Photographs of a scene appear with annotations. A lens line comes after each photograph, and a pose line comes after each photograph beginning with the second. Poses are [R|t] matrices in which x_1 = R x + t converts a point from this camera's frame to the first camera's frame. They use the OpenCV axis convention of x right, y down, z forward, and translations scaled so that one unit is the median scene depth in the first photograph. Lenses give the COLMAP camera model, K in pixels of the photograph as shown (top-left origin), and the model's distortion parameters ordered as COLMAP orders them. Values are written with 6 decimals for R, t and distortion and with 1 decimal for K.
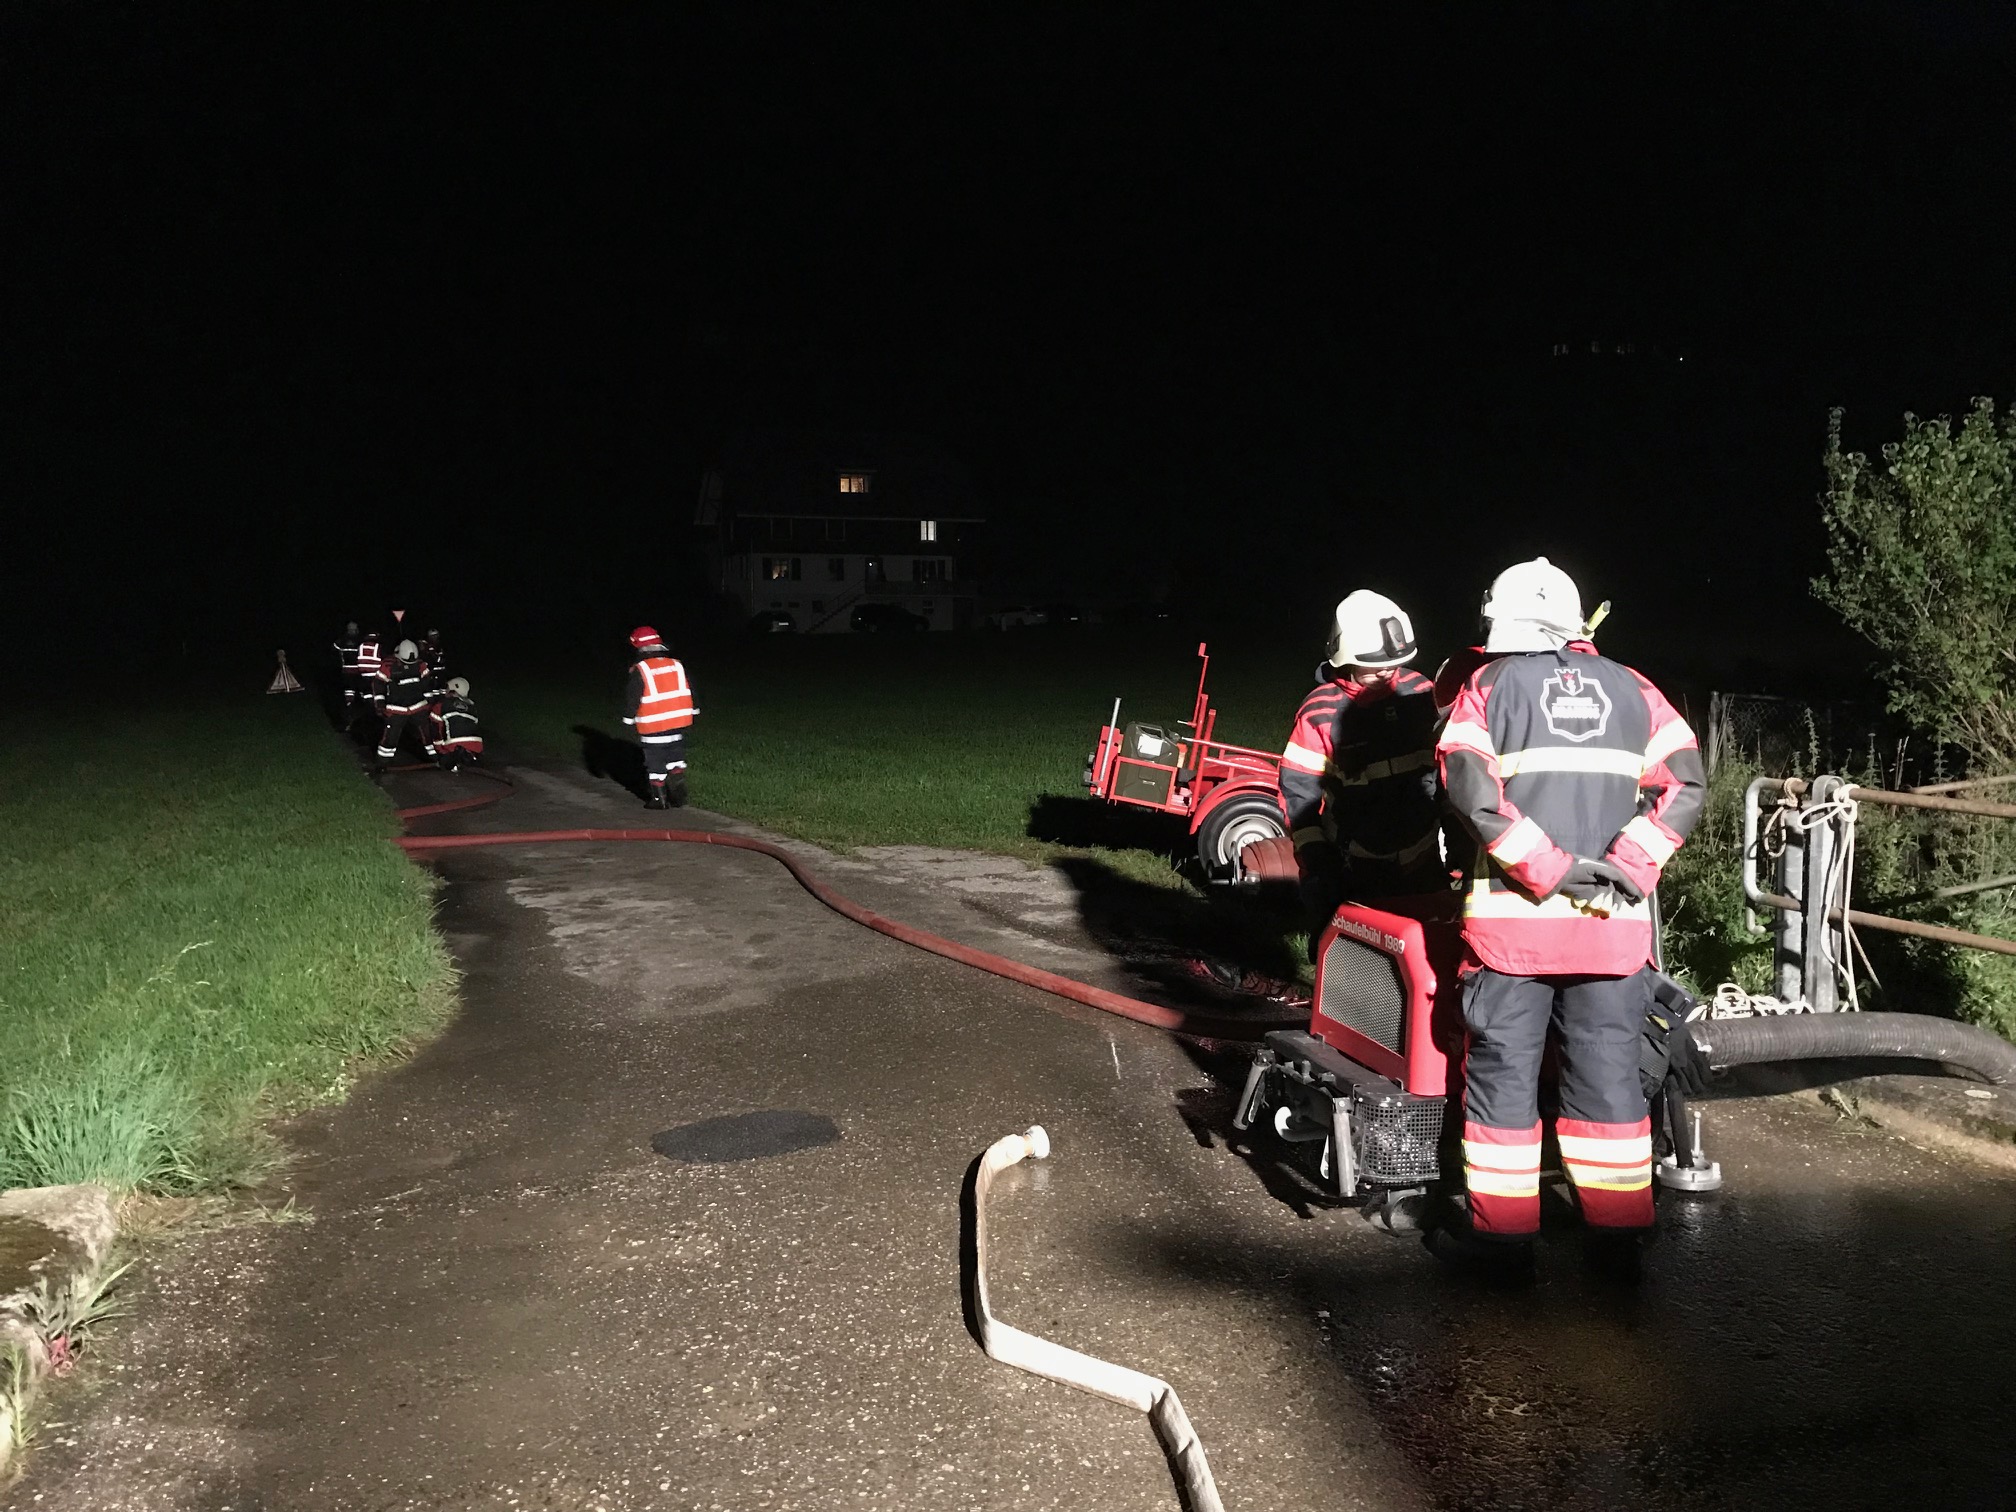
lens RADIAL K [[1637.1, 0, 1011.2], [0, 1637.1, 744.2], [0, 0, 1]] dist [0.084880, -0.069141]
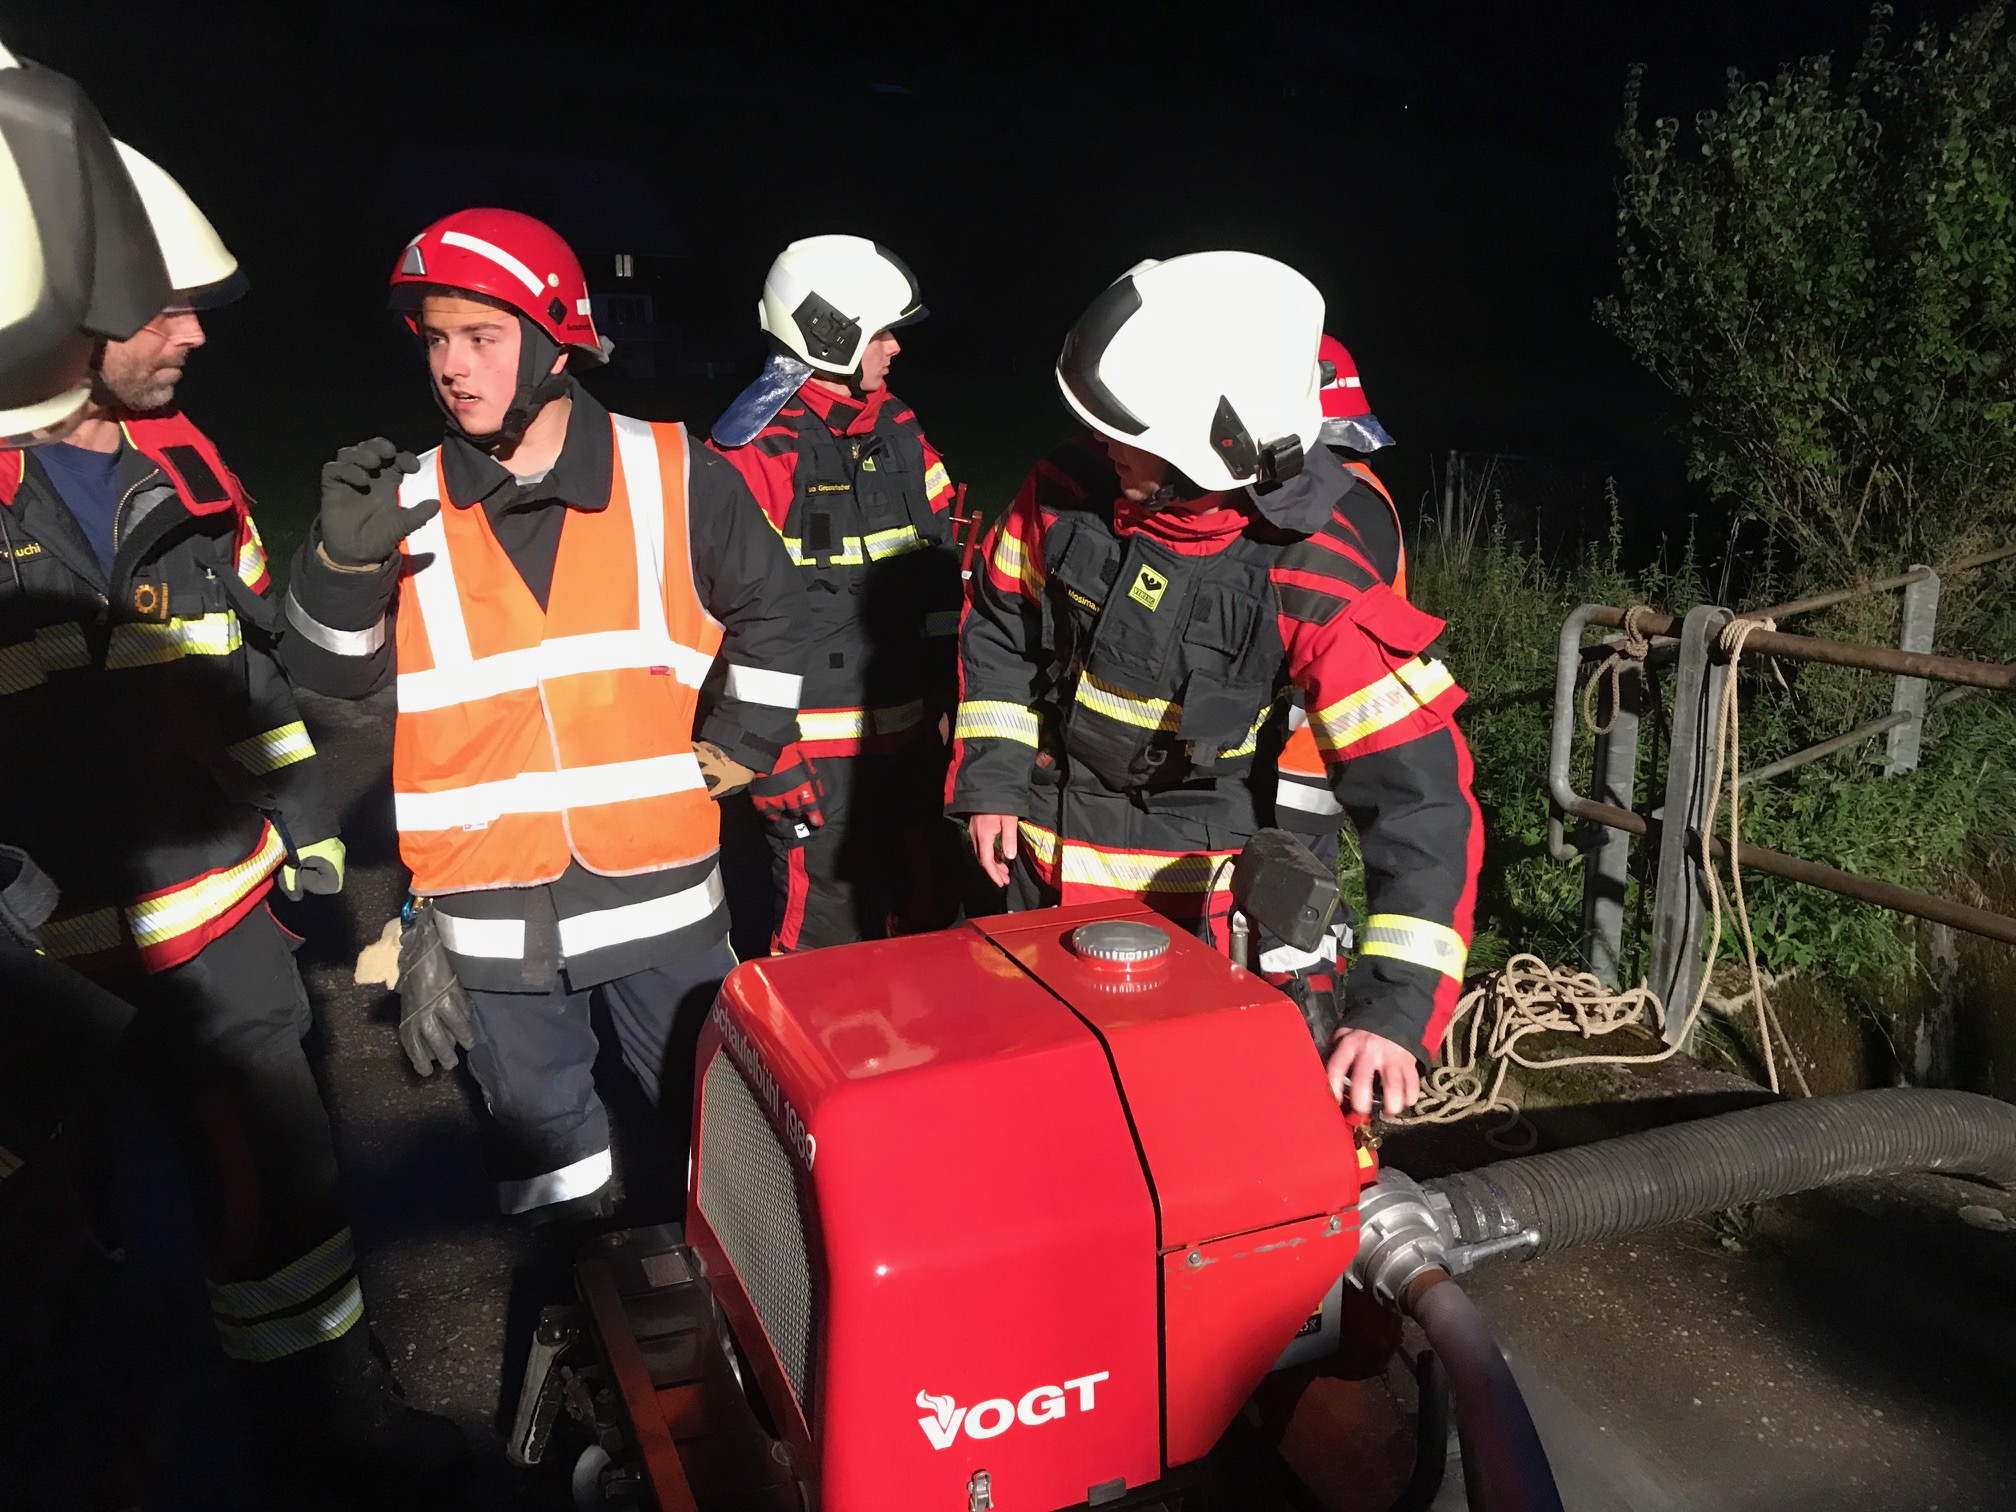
lens RADIAL K [[1631.8, 0, 1000.2], [0, 1631.8, 719.1], [0, 0, 1]] dist [0.092176, -0.110875]
pose [[0.988766, -0.020655, 0.148037, 0.100168], [0.000928, 0.991235, 0.132106, -0.010308], [-0.149468, -0.130484, 0.980119, 0.283578]]
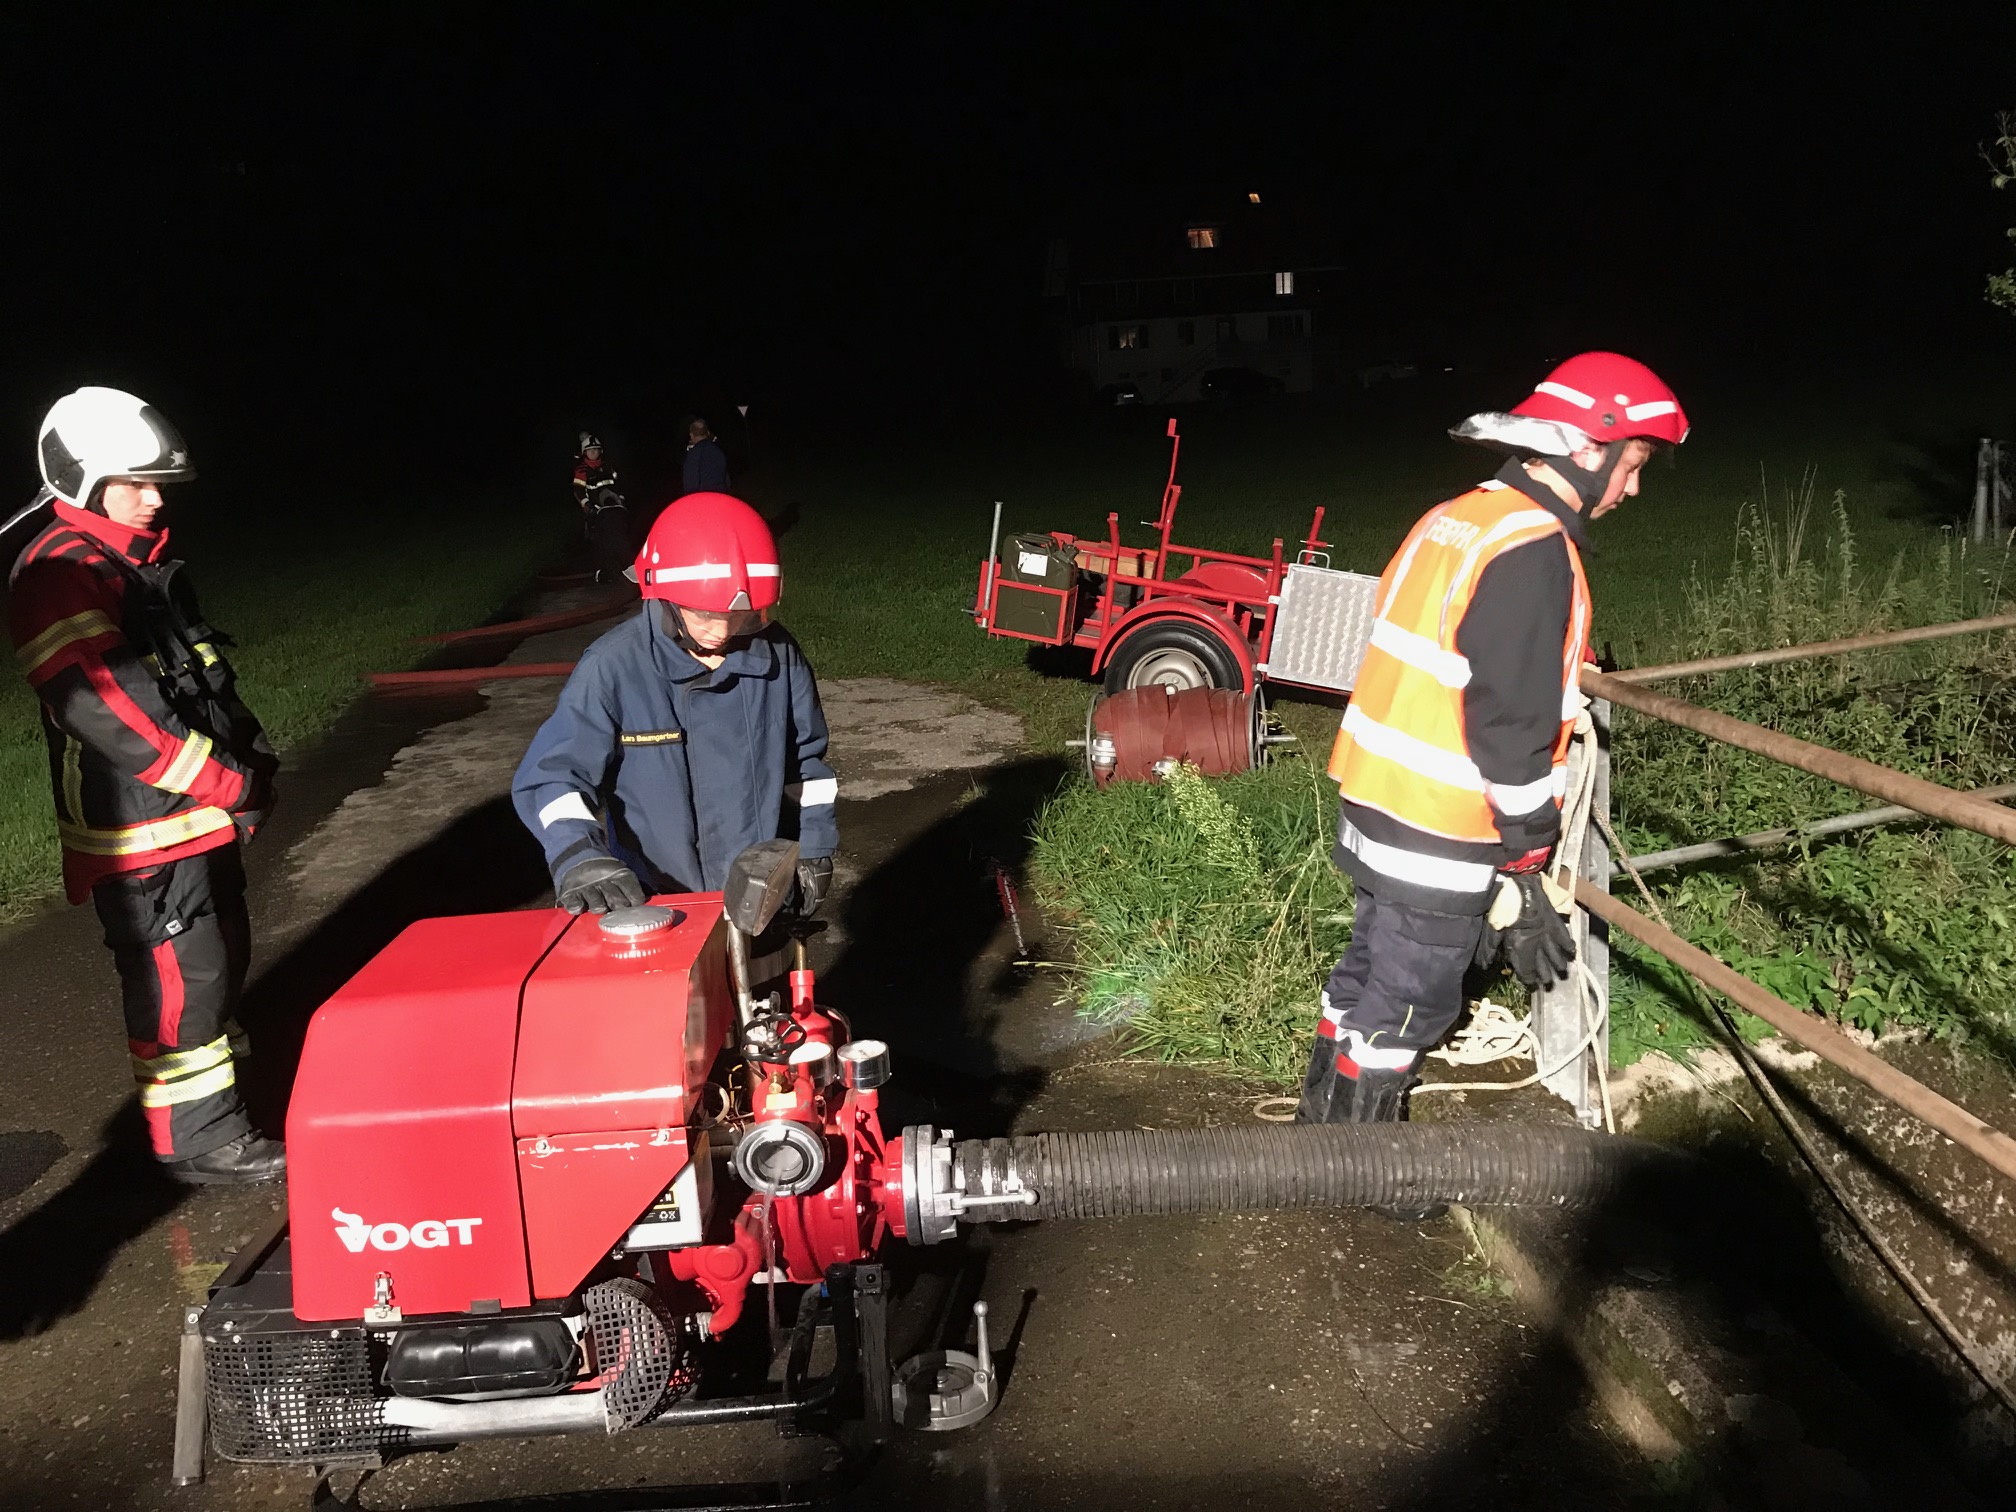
lens RADIAL K [[1659.4, 0, 1000.0], [0, 1659.4, 708.0], [0, 0, 1]] dist [0.072725, -0.118934]
pose [[0.966992, -0.011118, -0.254564, 0.267703], [0.040317, 0.993139, 0.109771, -0.017557], [0.251597, -0.116411, 0.960806, 0.236185]]
